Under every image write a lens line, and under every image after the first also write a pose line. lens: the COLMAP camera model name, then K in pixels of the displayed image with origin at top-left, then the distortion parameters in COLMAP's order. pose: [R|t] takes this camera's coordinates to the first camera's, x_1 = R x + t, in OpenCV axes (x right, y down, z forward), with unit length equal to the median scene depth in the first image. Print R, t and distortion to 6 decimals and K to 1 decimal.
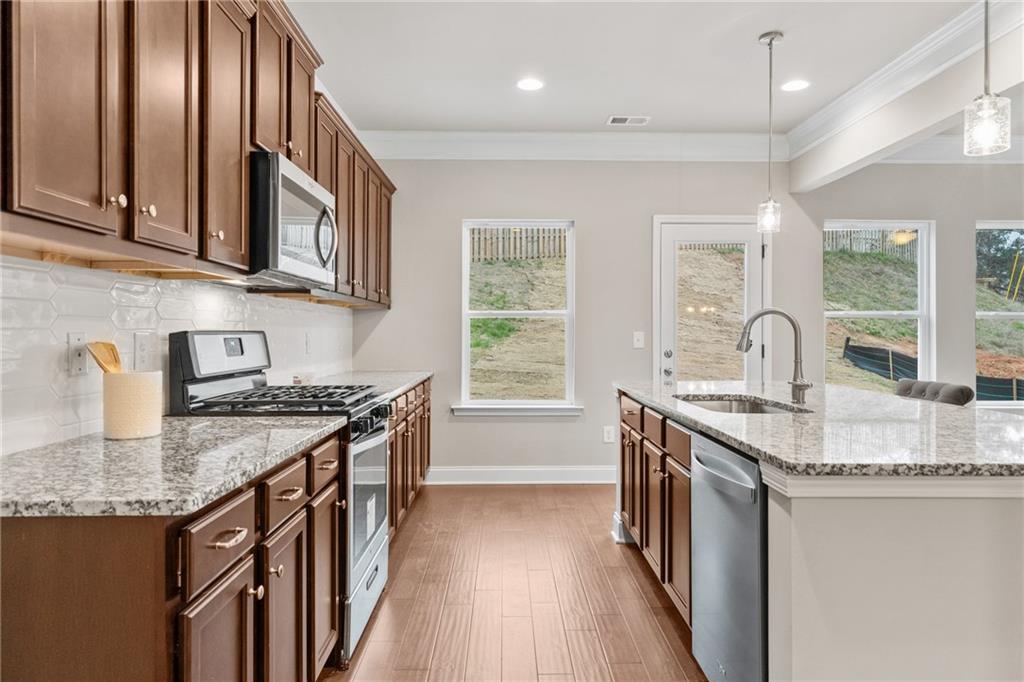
lens RADIAL K [[651.5, 0, 509.3], [0, 651.5, 335.3], [0, 0, 1]] dist [0.006266, 0.001664]
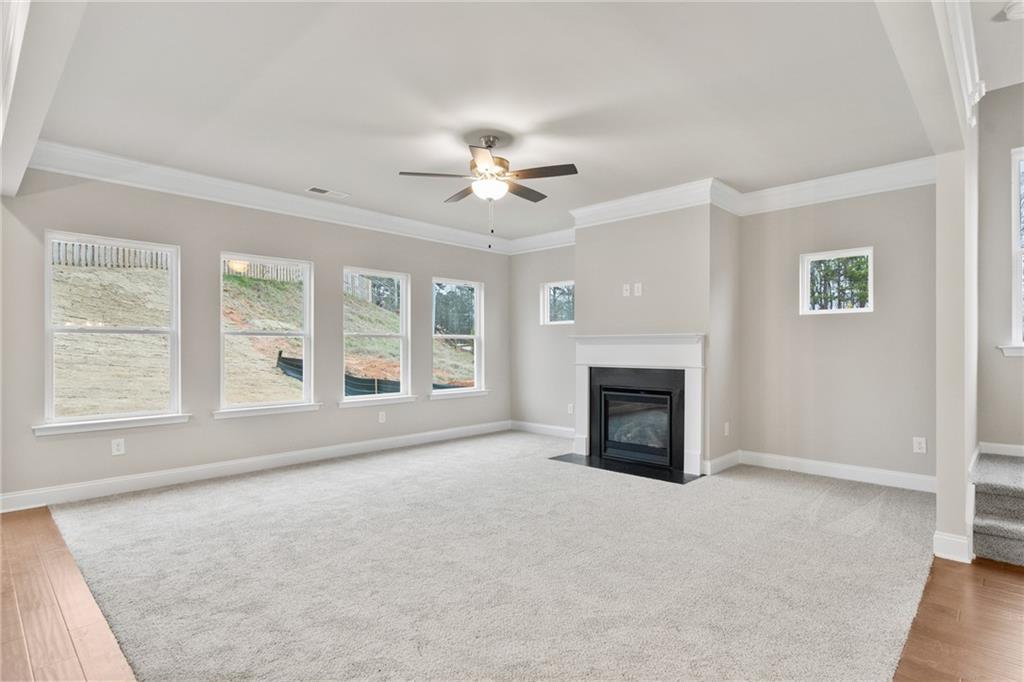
lens RADIAL K [[521.4, 0, 510.6], [0, 521.4, 346.9], [0, 0, 1]] dist [0.011673, 0.000062]
pose [[0.700508, -0.002113, 0.713641, 0.115482], [0.005064, 0.999985, -0.002009, 0.000310], [-0.713627, 0.005021, 0.700508, -0.007306]]
